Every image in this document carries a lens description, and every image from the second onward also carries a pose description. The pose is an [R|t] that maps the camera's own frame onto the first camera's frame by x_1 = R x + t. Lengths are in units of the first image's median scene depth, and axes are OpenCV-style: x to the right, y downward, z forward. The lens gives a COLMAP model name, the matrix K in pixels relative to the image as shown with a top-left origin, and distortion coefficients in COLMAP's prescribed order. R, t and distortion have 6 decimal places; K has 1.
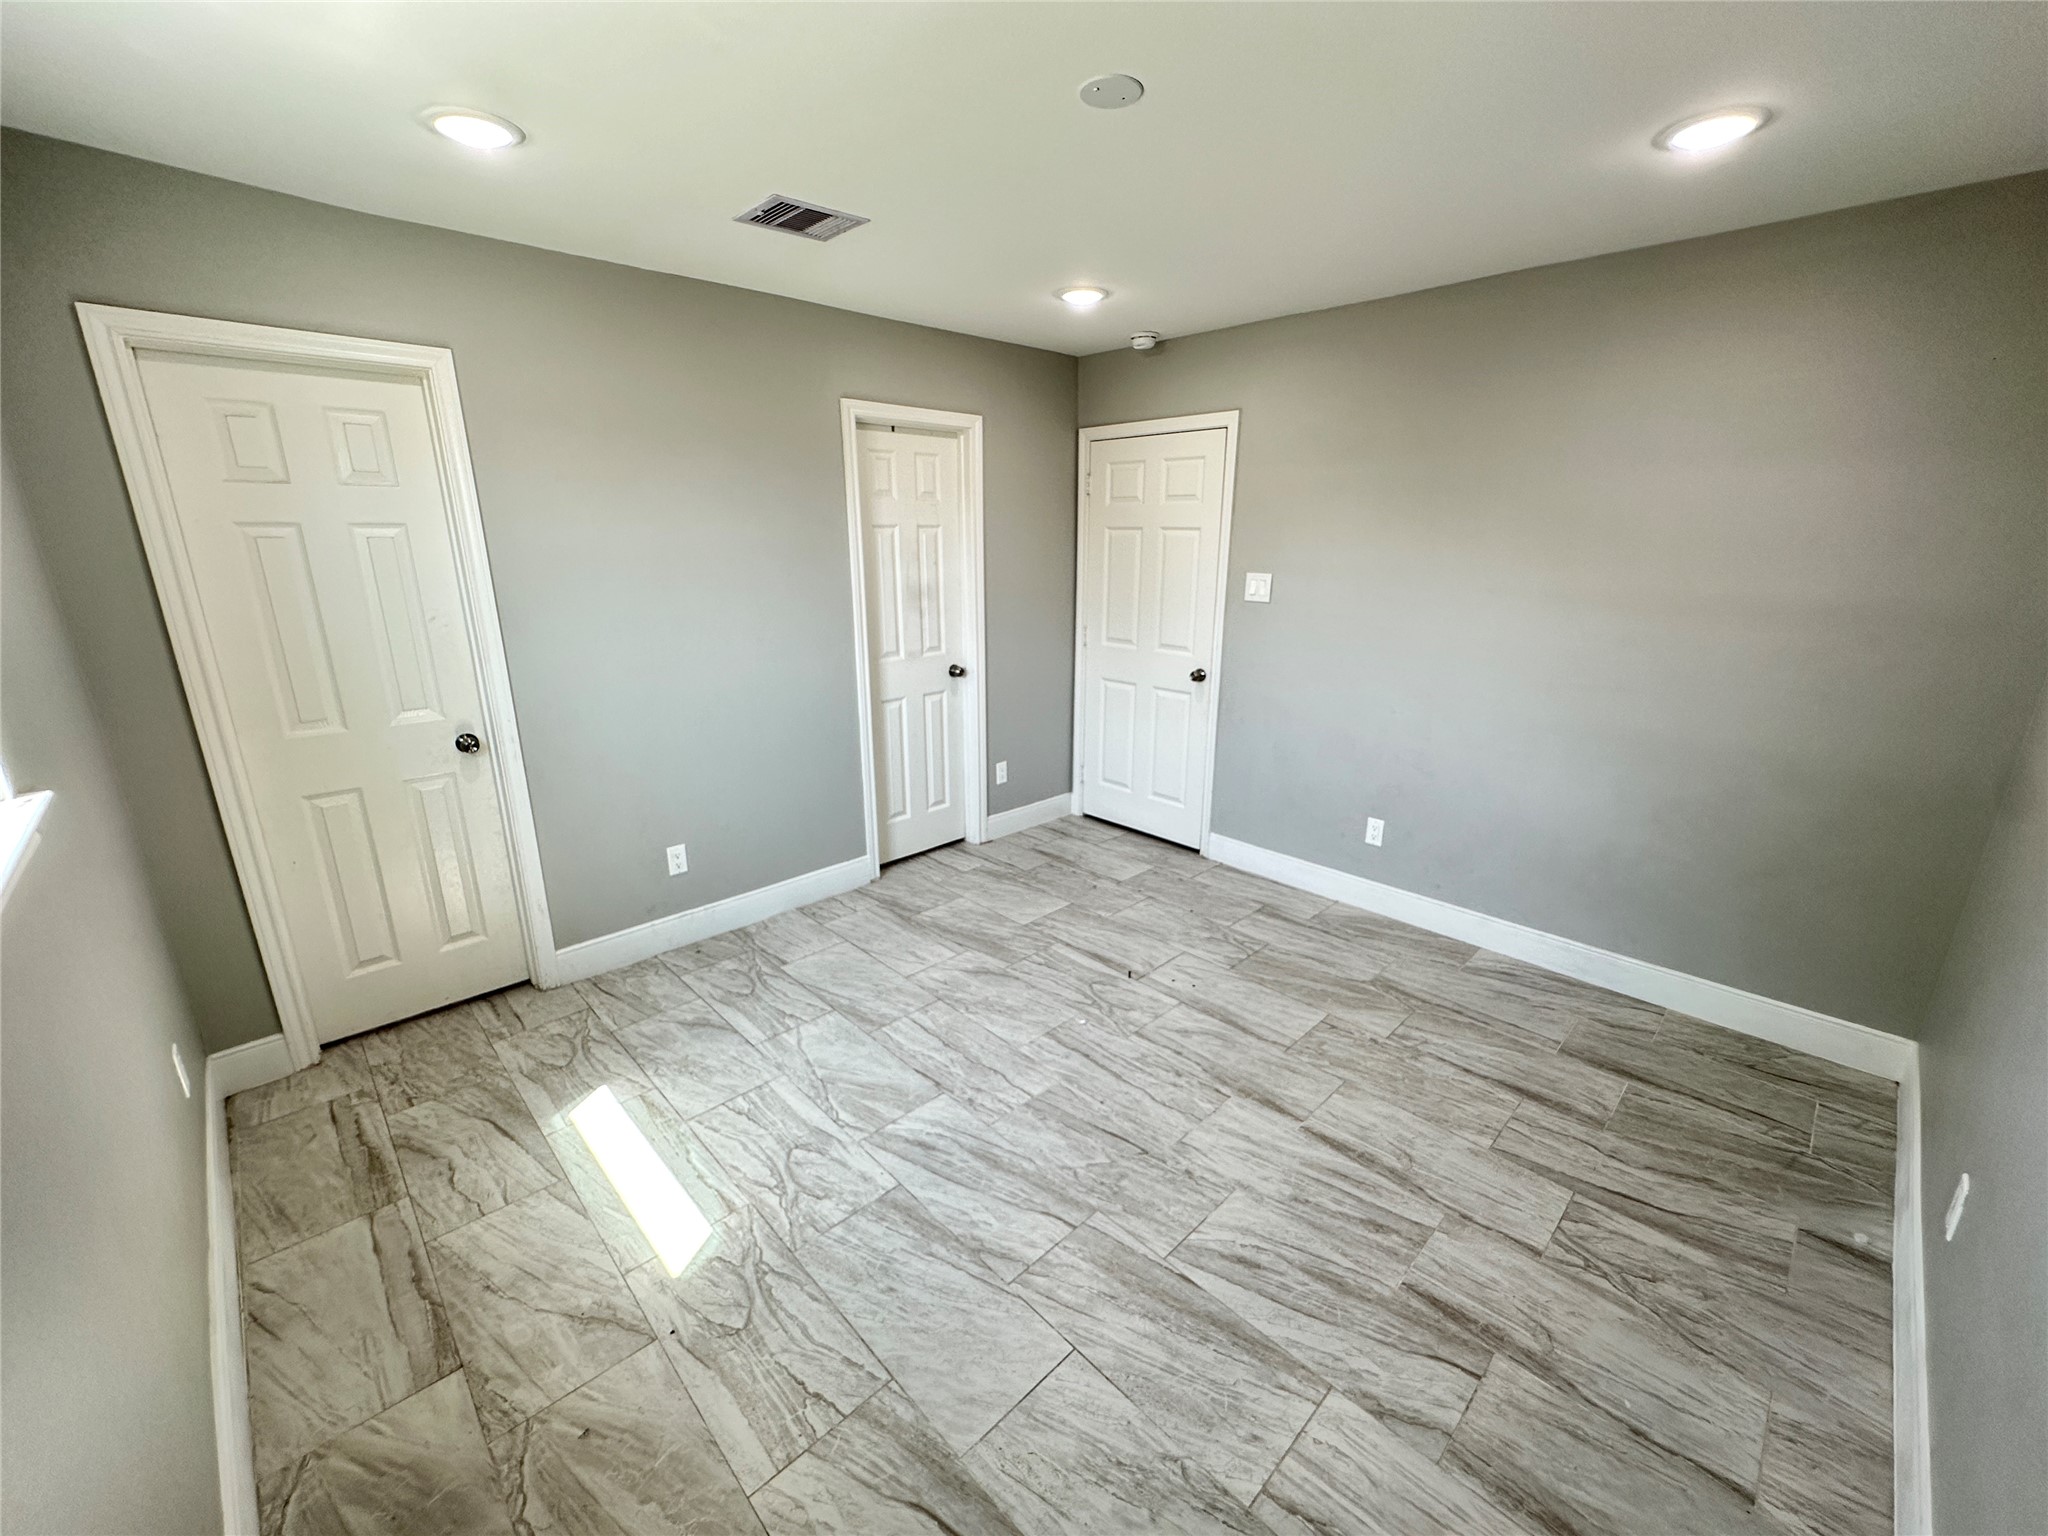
lens RADIAL K [[816.8, 0, 1025.8], [0, 816.8, 768.5], [0, 0, 1]] dist [-0.003382, 0.001123]
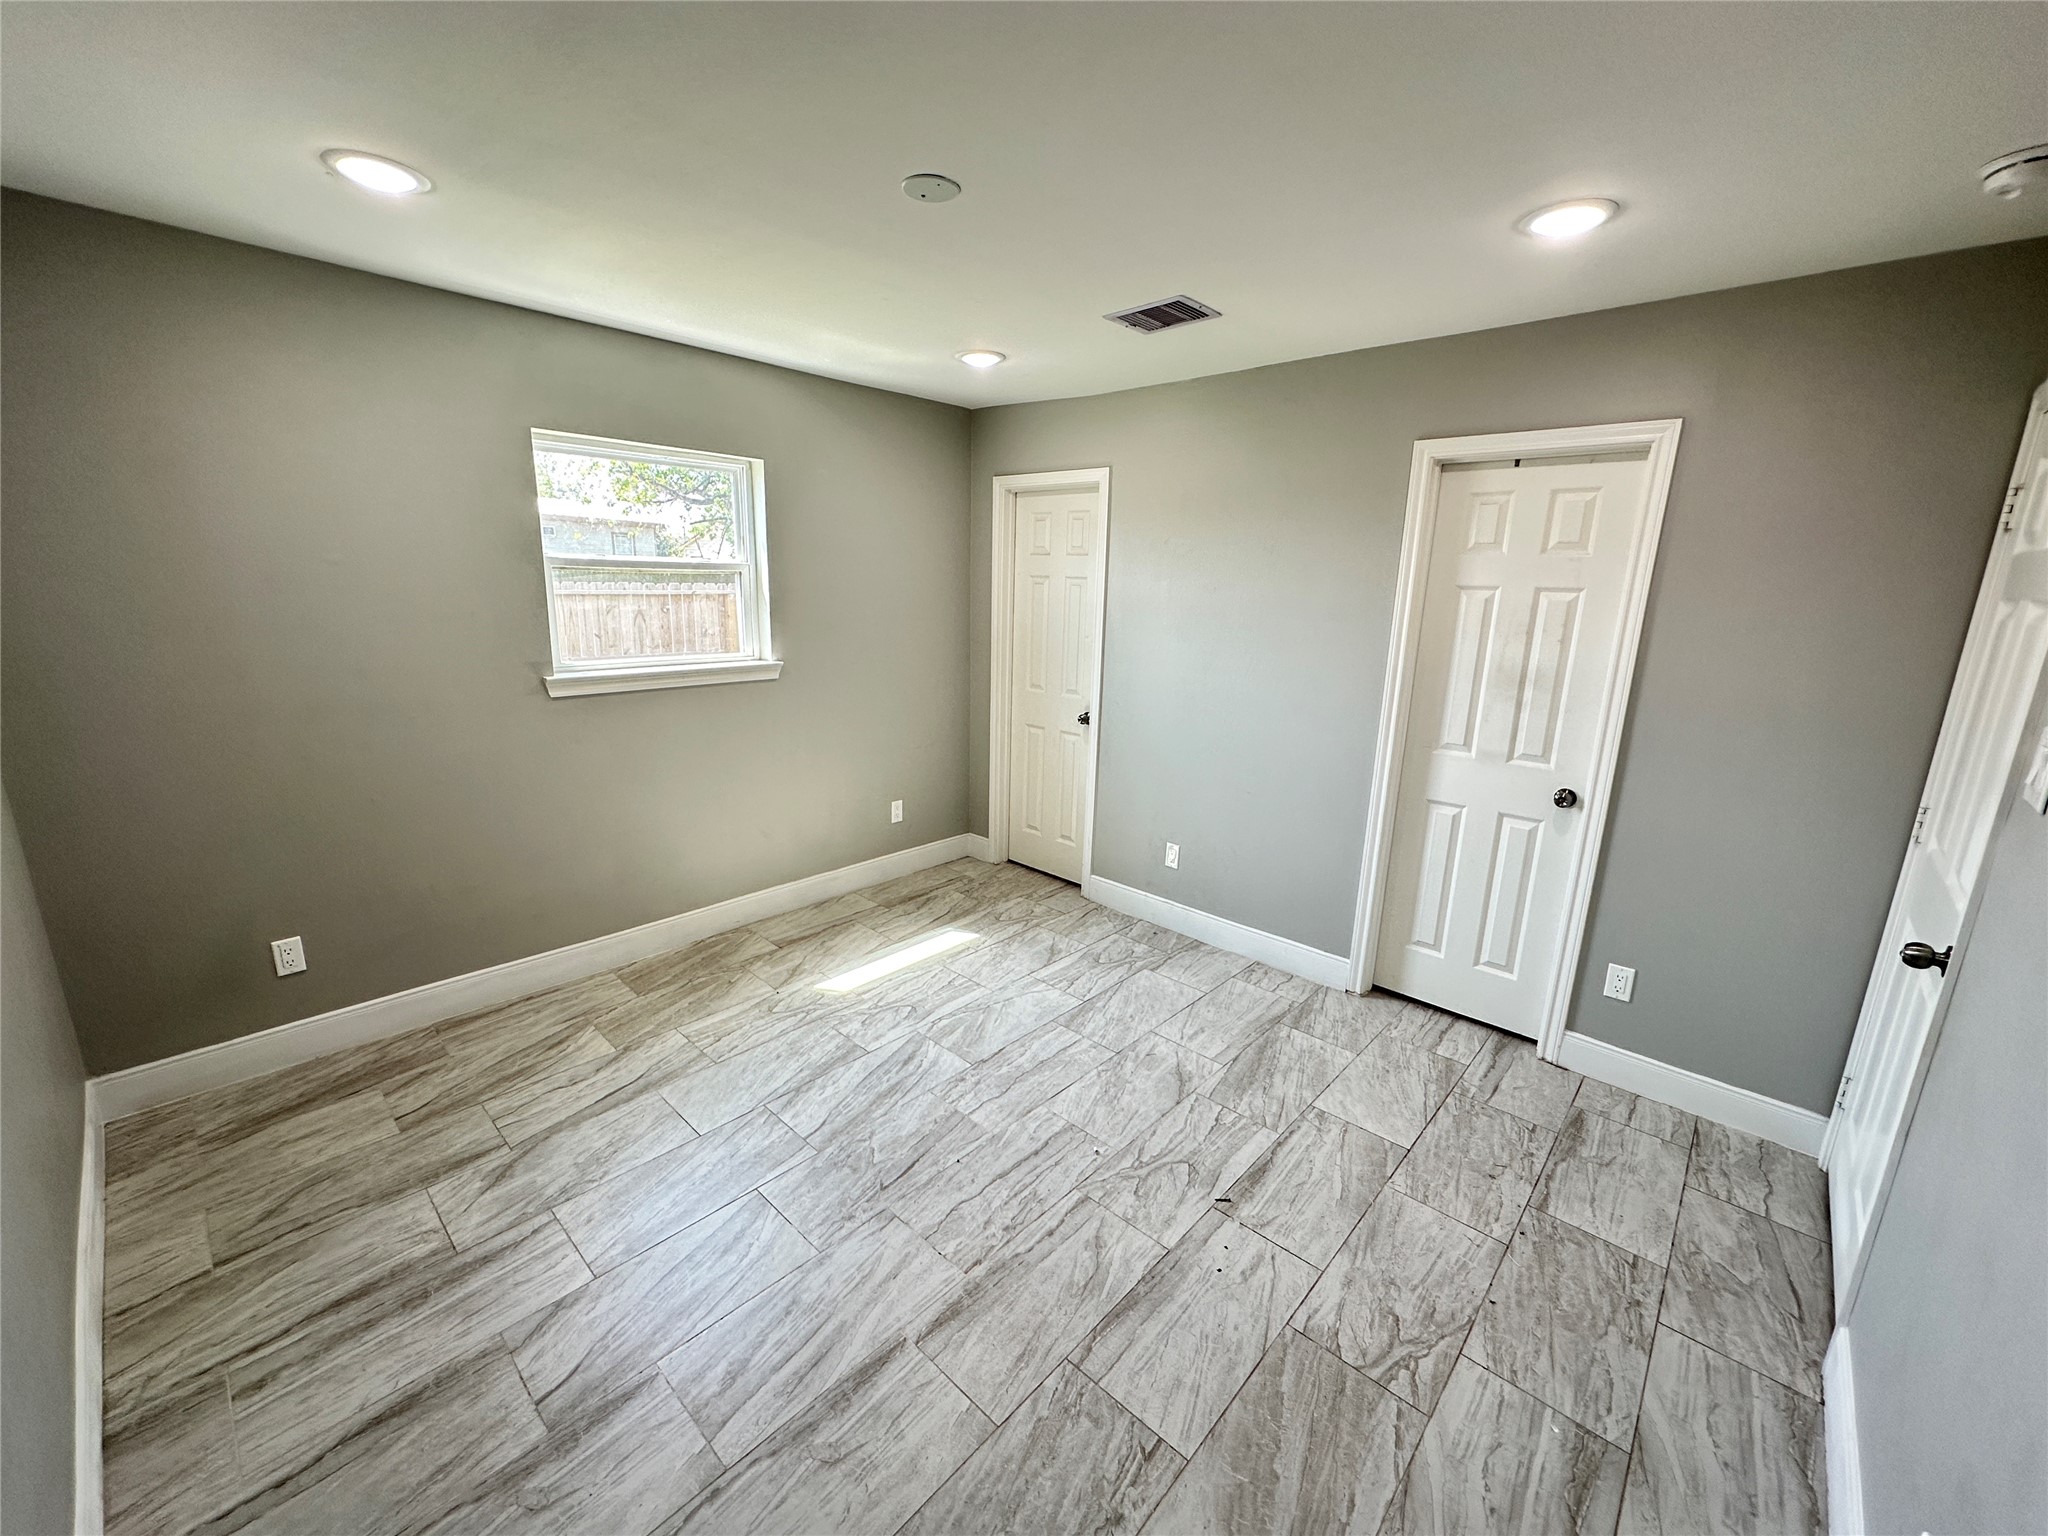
lens RADIAL K [[816.8, 0, 1025.8], [0, 816.8, 768.5], [0, 0, 1]] dist [-0.003382, 0.001123]
pose [[0.059703, 0.228649, -0.971677, 0.838698], [-0.304720, 0.931124, 0.200383, -0.219107], [0.950569, 0.284126, 0.125265, 0.739940]]
